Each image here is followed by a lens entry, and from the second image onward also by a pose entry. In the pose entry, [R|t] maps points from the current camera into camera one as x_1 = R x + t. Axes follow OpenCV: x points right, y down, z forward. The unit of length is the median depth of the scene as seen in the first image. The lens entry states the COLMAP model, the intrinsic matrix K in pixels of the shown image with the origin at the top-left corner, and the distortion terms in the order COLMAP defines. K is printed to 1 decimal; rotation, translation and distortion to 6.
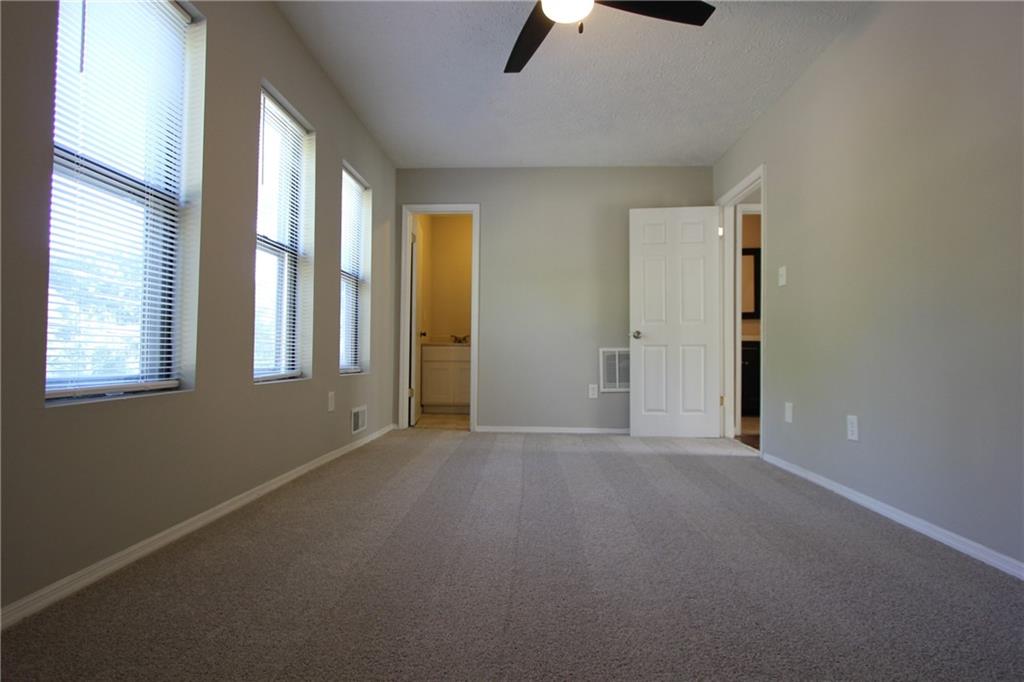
lens RADIAL K [[473.1, 0, 513.8], [0, 473.1, 348.6], [0, 0, 1]] dist [-0.015055, -0.000381]
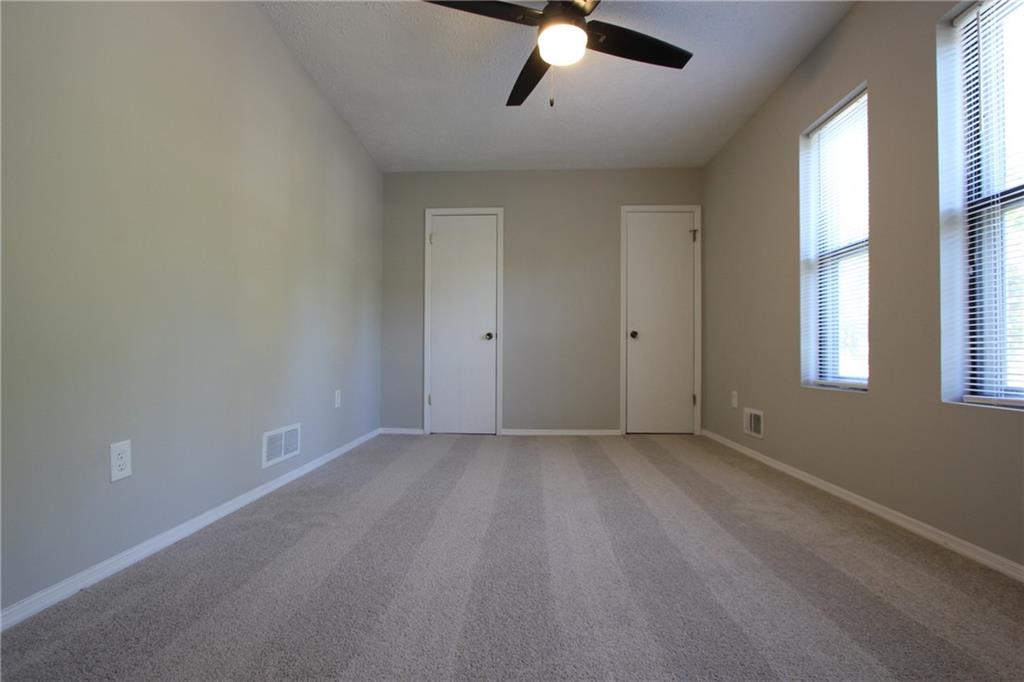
lens RADIAL K [[473.1, 0, 513.8], [0, 473.1, 348.6], [0, 0, 1]] dist [-0.015055, -0.000381]
pose [[-0.999741, -0.020837, -0.009098, 0.177648], [-0.020636, 0.999553, -0.021636, 0.015029], [0.009545, -0.021443, -0.999725, 1.649075]]
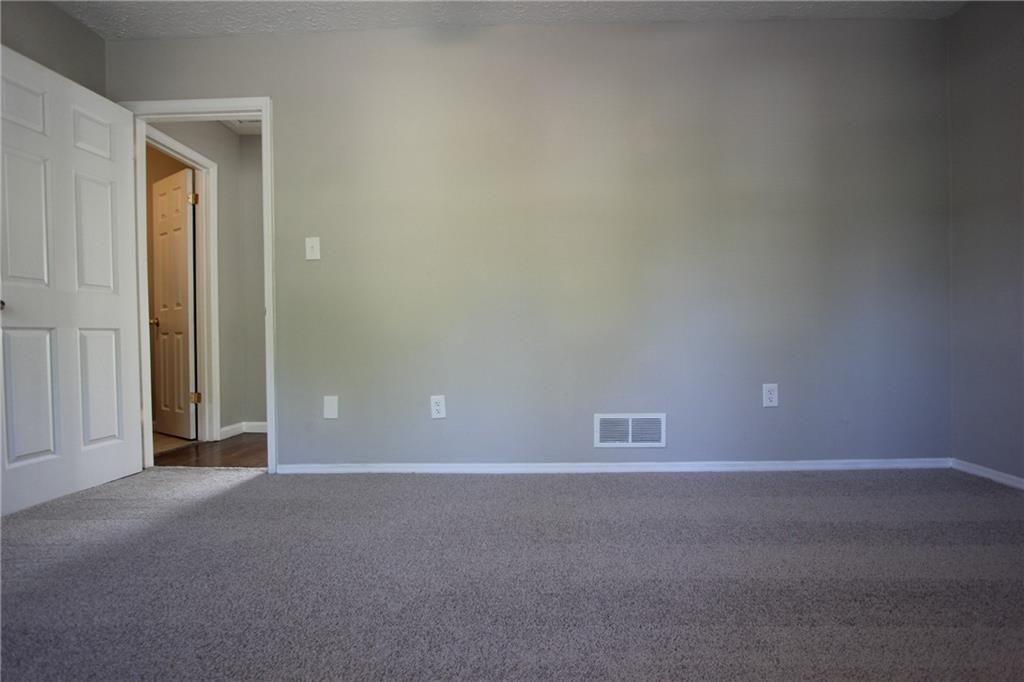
lens RADIAL K [[465.5, 0, 514.7], [0, 465.5, 354.2], [0, 0, 1]] dist [-0.015140, -0.000414]
pose [[-0.020961, -0.032628, 0.999248, -0.348716], [0.005502, 0.999448, 0.032750, 0.013538], [-0.999765, 0.006184, -0.020770, 0.836173]]
